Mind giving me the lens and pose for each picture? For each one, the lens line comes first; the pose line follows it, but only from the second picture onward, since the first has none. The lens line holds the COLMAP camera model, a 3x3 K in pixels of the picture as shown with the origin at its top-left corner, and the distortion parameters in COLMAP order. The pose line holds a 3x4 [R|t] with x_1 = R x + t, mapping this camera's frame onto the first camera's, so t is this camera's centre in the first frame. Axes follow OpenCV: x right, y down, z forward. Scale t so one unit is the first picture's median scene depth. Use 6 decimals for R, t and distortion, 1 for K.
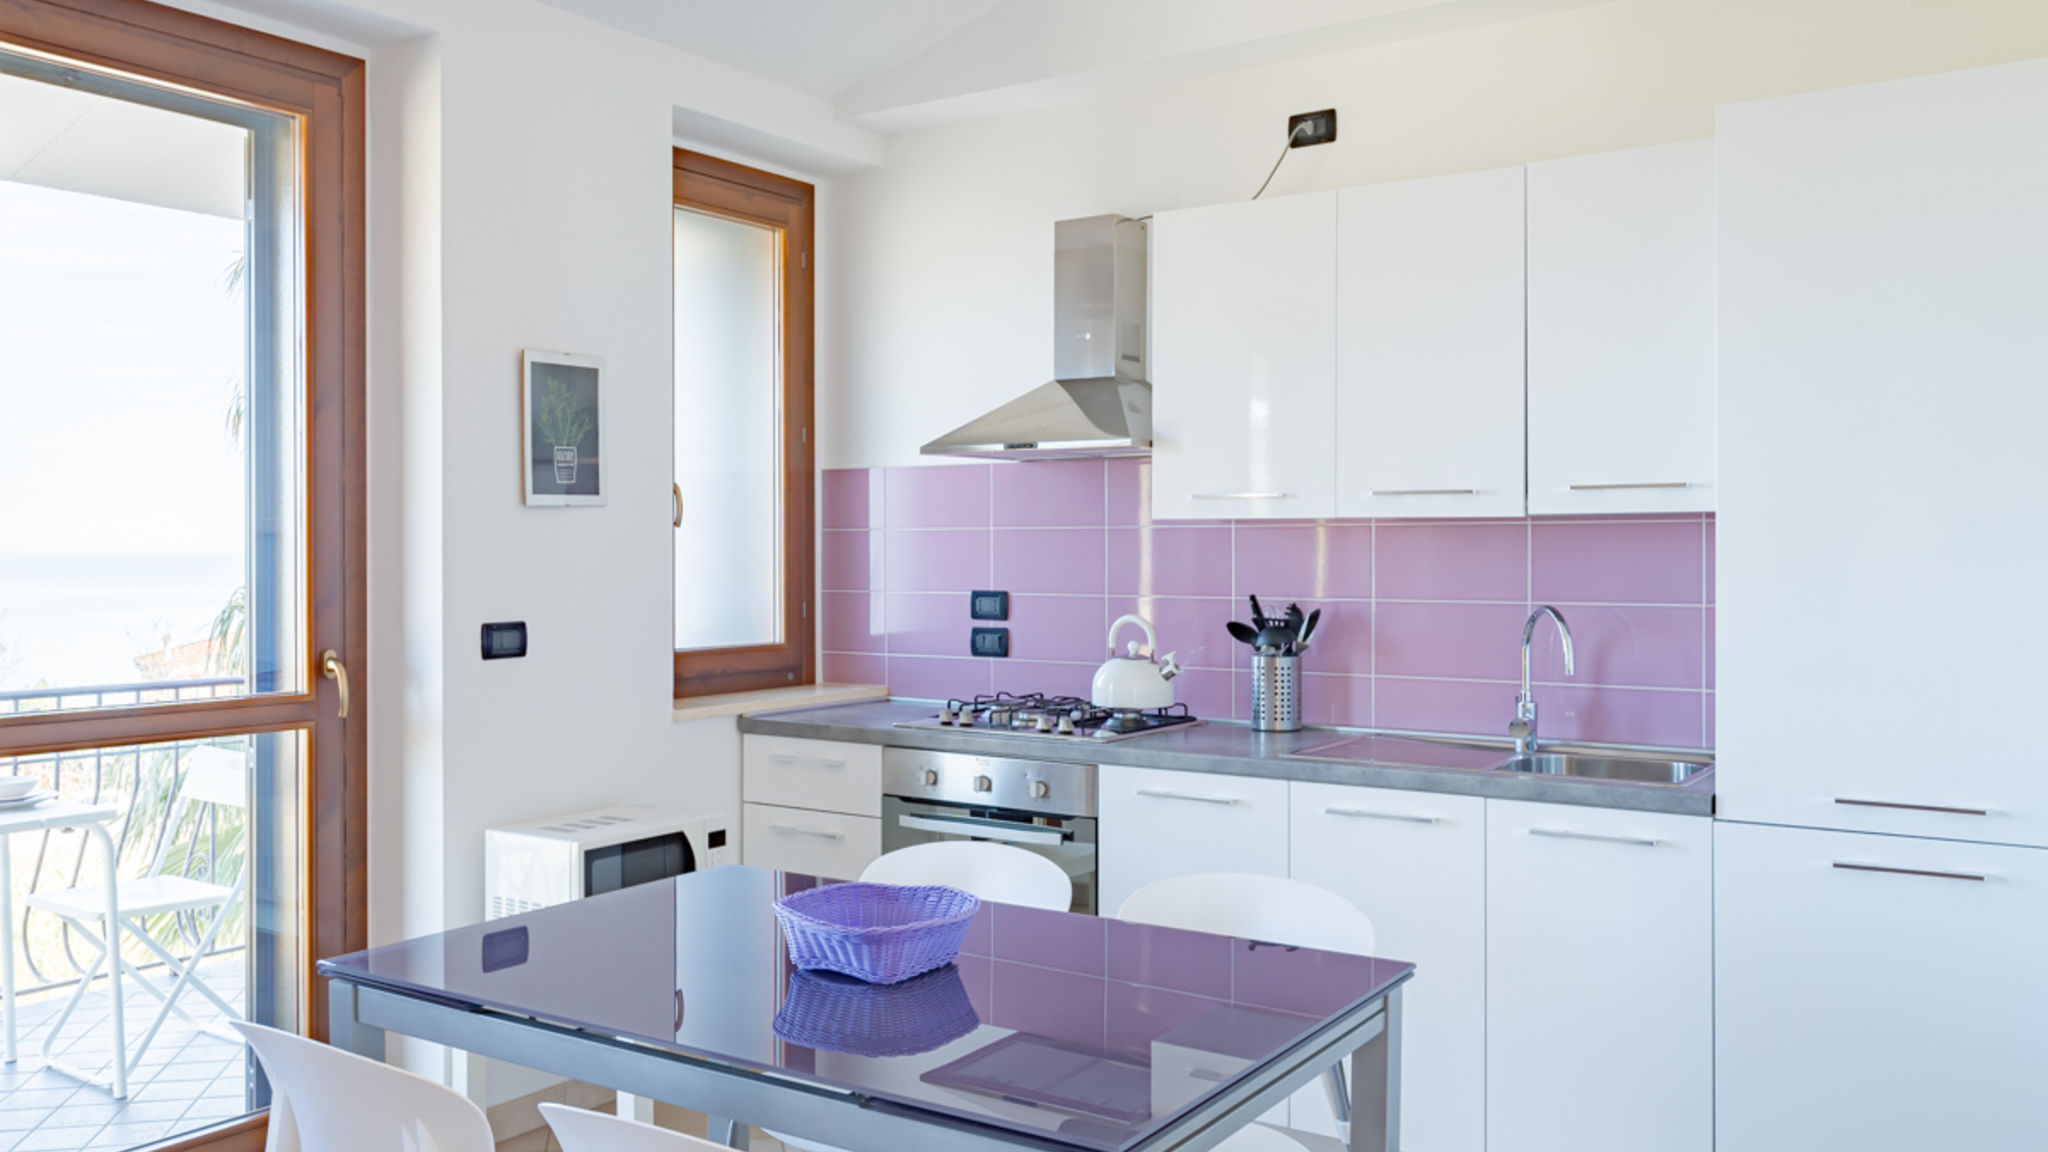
lens RADIAL K [[1664.0, 0, 1054.9], [0, 1664.0, 570.6], [0, 0, 1]] dist [0.002868, -0.000427]
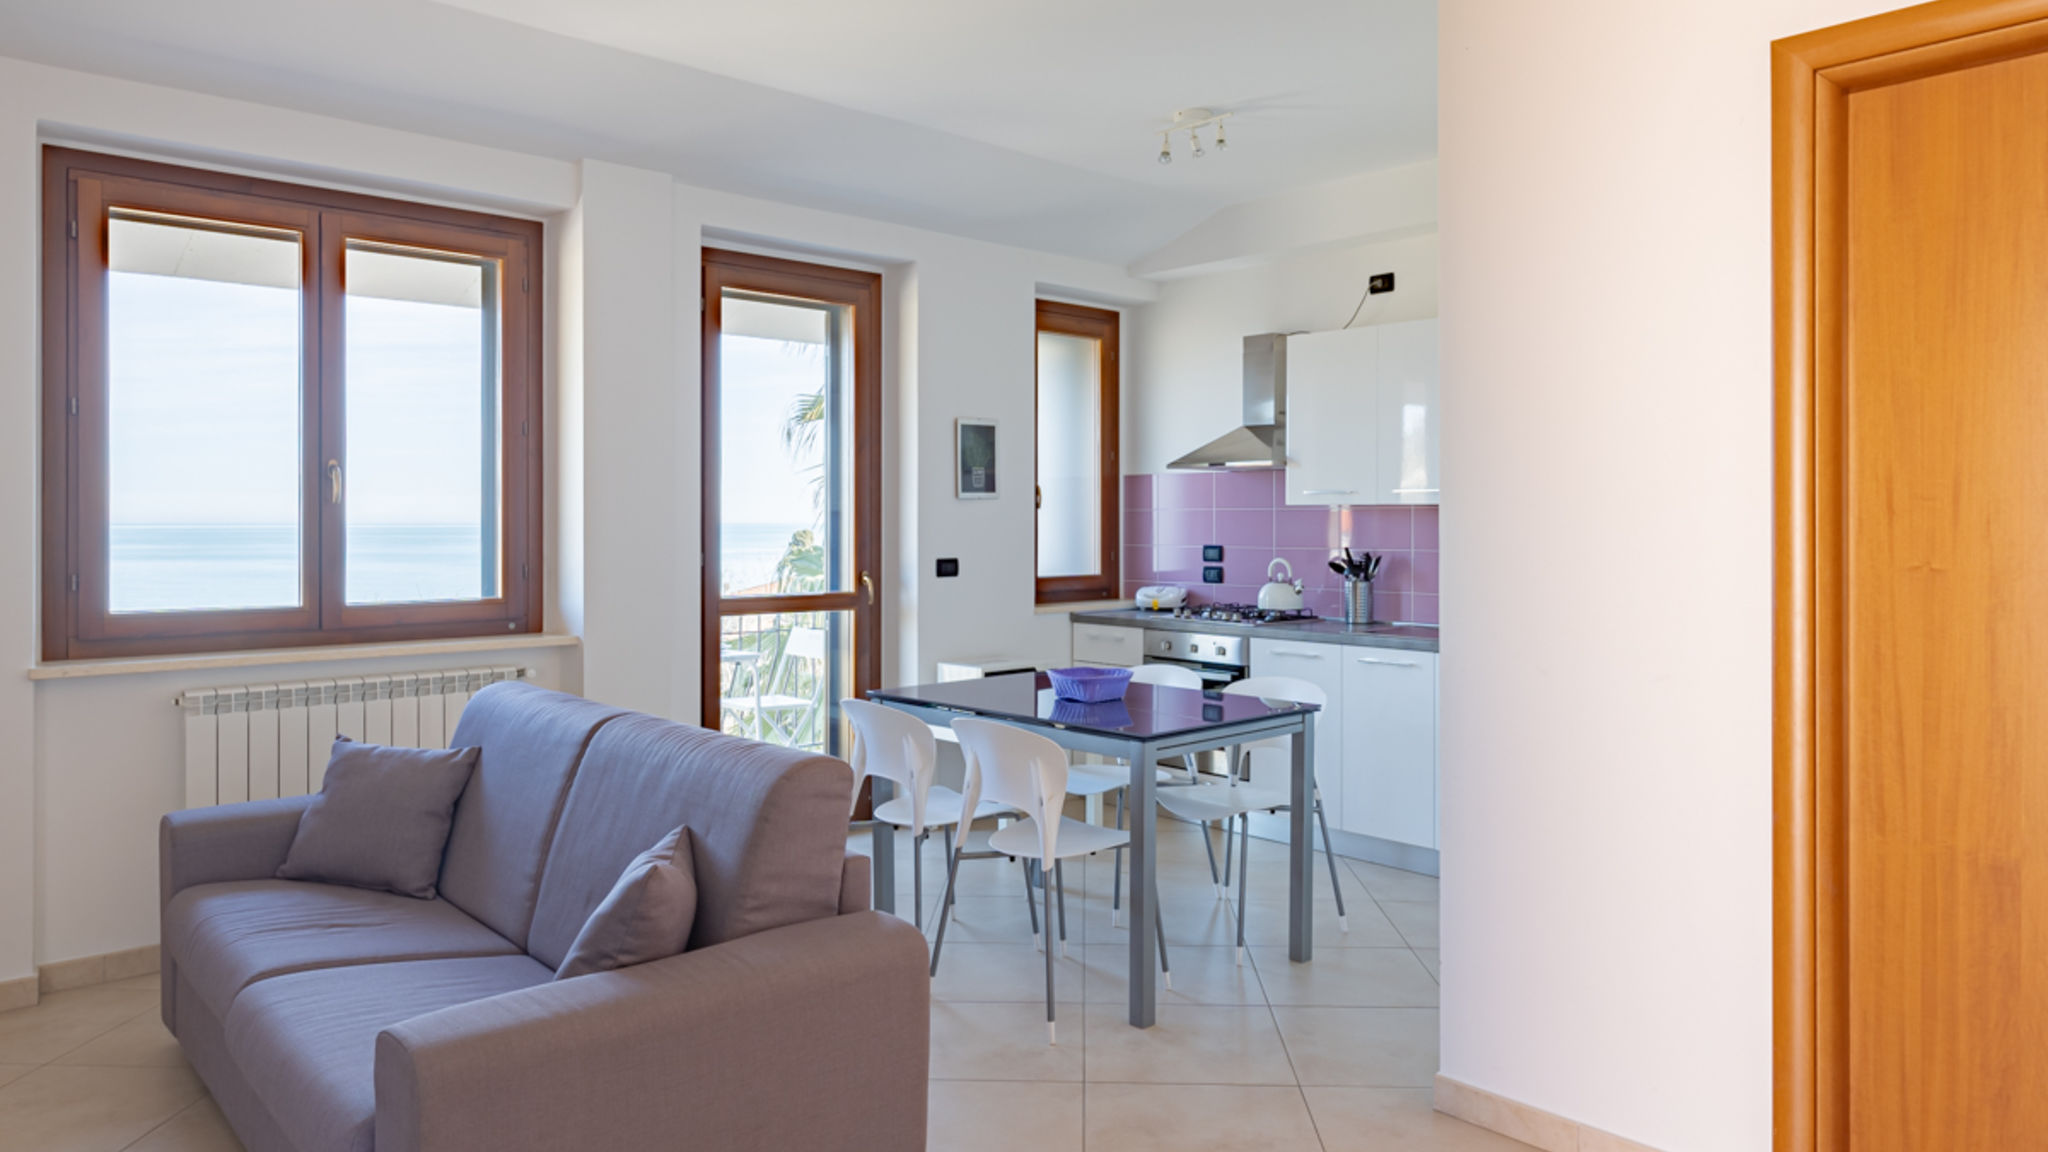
lens RADIAL K [[1283.2, 0, 1024.0], [0, 1283.2, 576.0], [0, 0, 1]] dist [-0.006687, -0.001621]
pose [[0.963355, 0.012821, -0.267924, 0.147593], [-0.004891, 0.999530, 0.030247, 0.005311], [0.268186, -0.027828, 0.962965, -0.394477]]
